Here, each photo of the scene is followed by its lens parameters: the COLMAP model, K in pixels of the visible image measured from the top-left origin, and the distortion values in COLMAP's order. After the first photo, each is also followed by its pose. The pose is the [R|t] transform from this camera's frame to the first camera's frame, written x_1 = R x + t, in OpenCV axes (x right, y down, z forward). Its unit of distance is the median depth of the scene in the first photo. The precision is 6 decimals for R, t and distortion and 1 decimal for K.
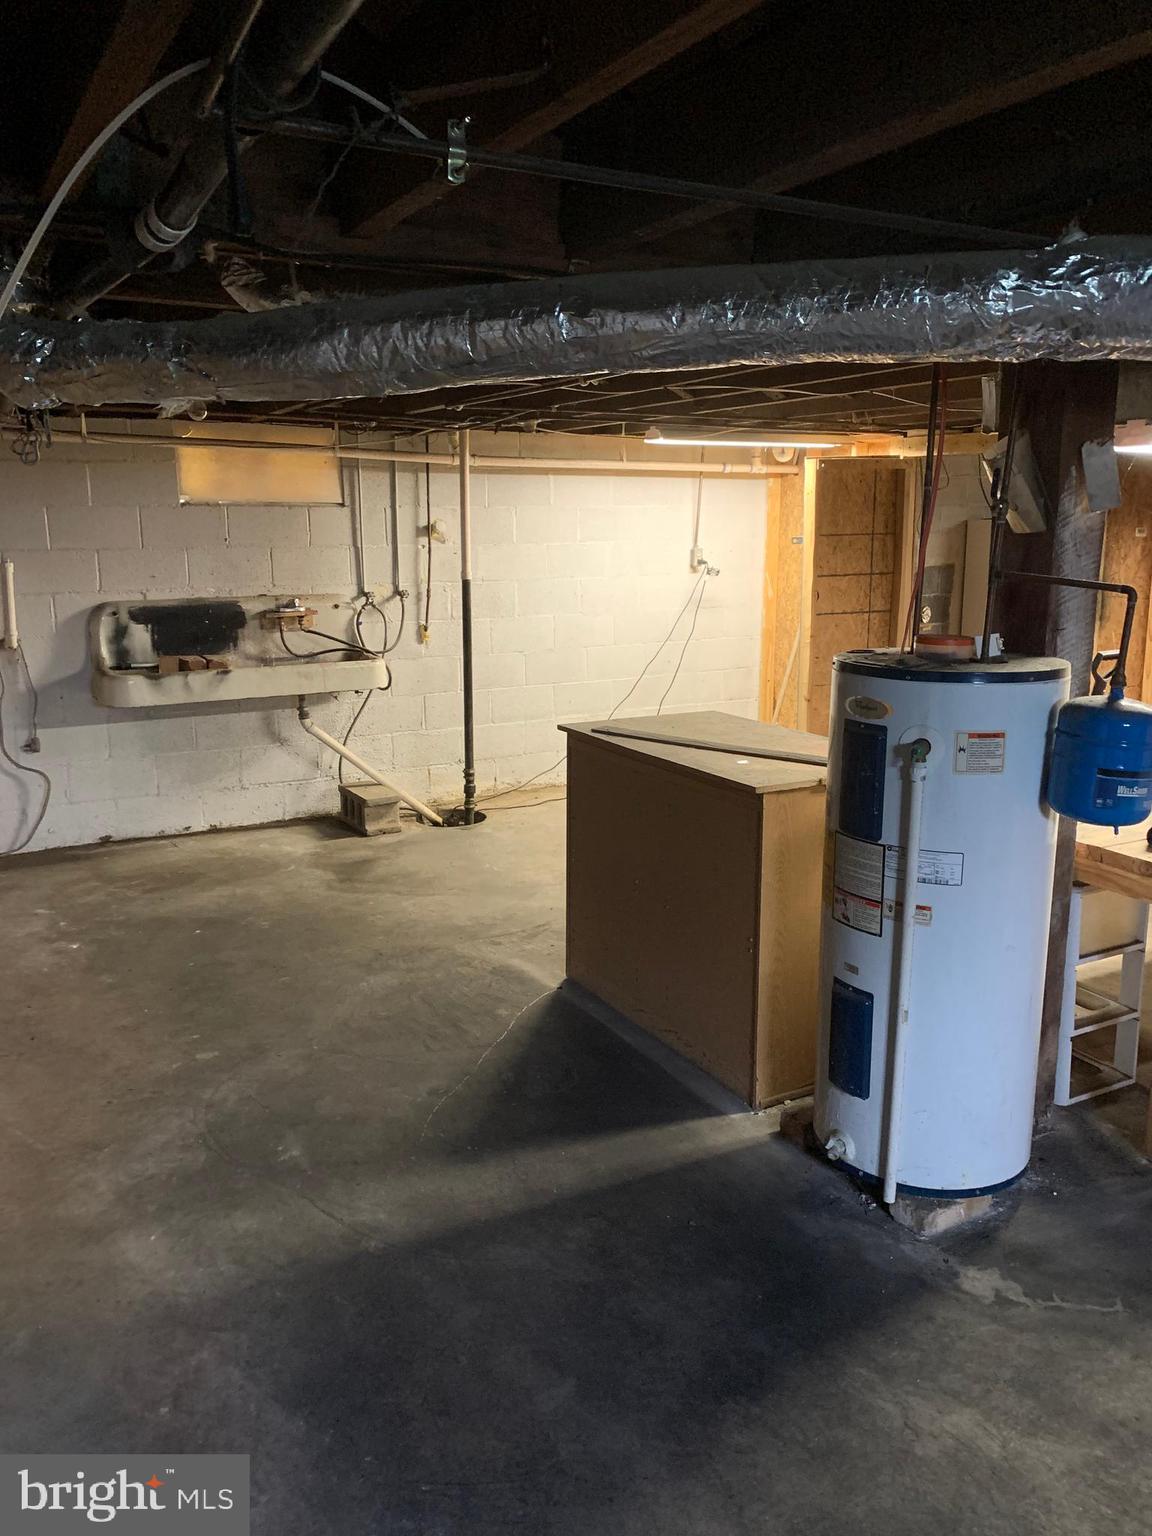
lens RADIAL K [[1180.7, 0, 576.0], [0, 1180.7, 768.0], [0, 0, 1]] dist [0.054965, -0.023545]
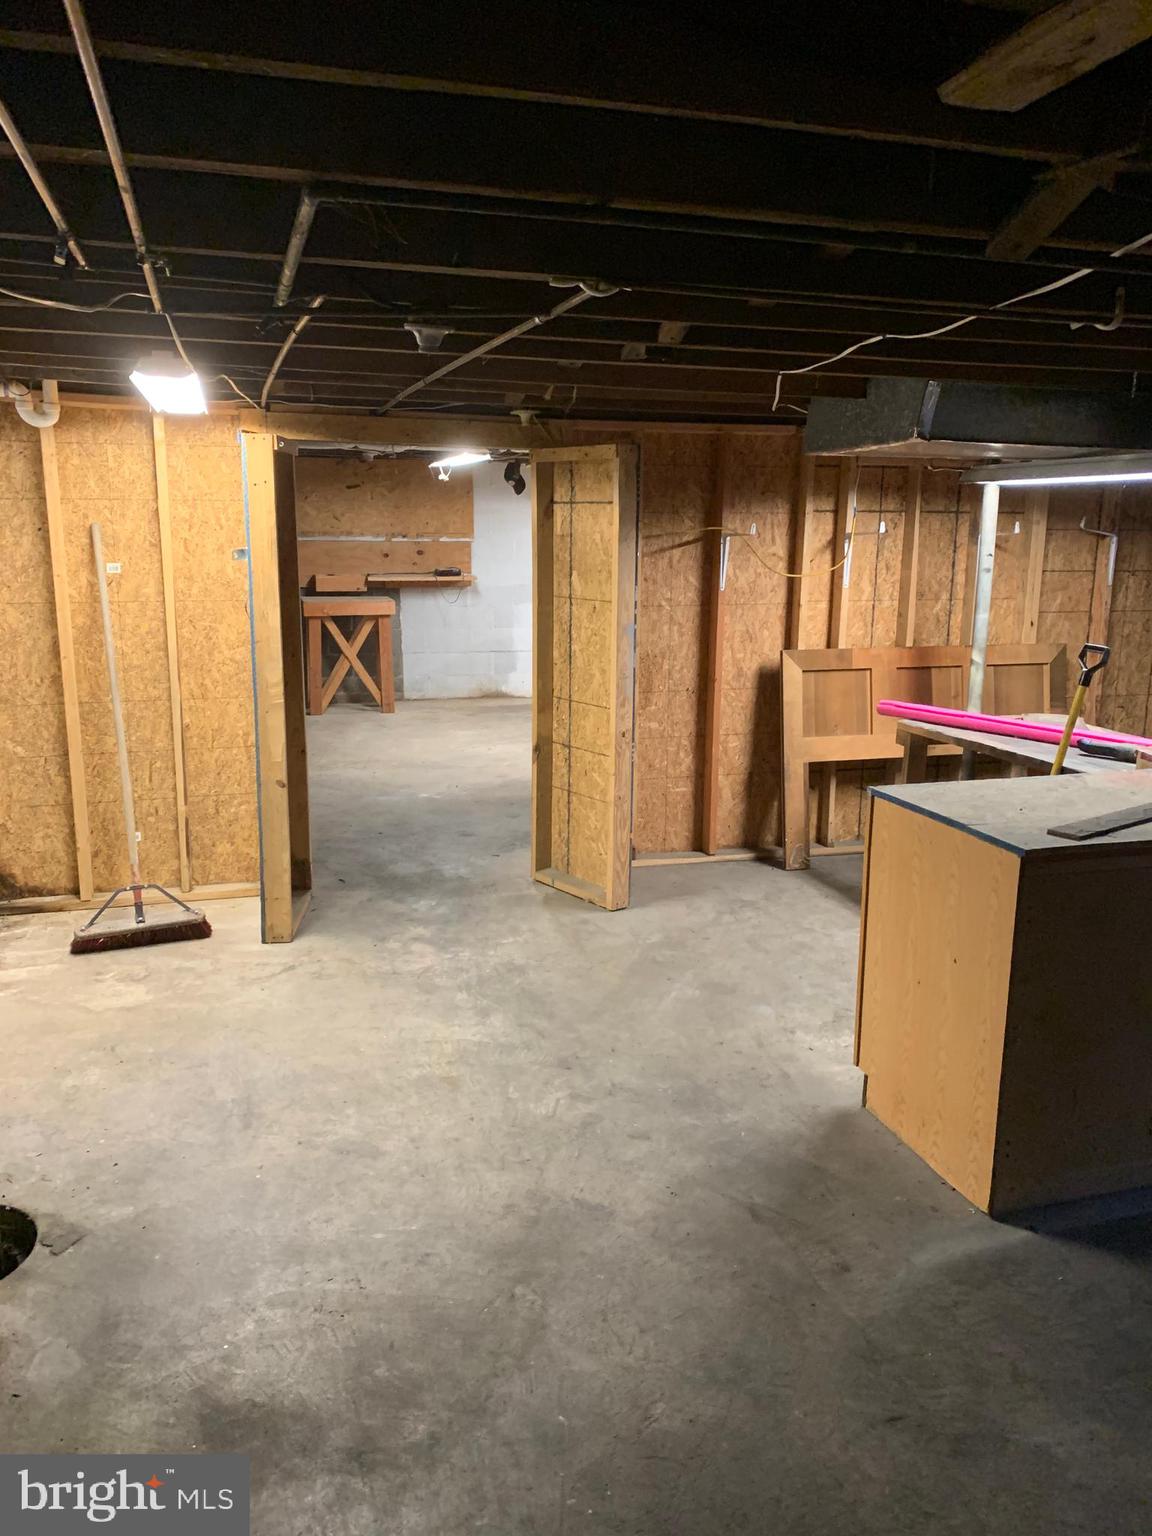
lens RADIAL K [[1180.7, 0, 576.0], [0, 1180.7, 768.0], [0, 0, 1]] dist [0.054965, -0.023545]
pose [[0.210254, -0.199037, 0.957172, -0.550317], [0.196345, 0.967705, 0.158098, -0.185281], [-0.957728, 0.154695, 0.242543, 0.867733]]
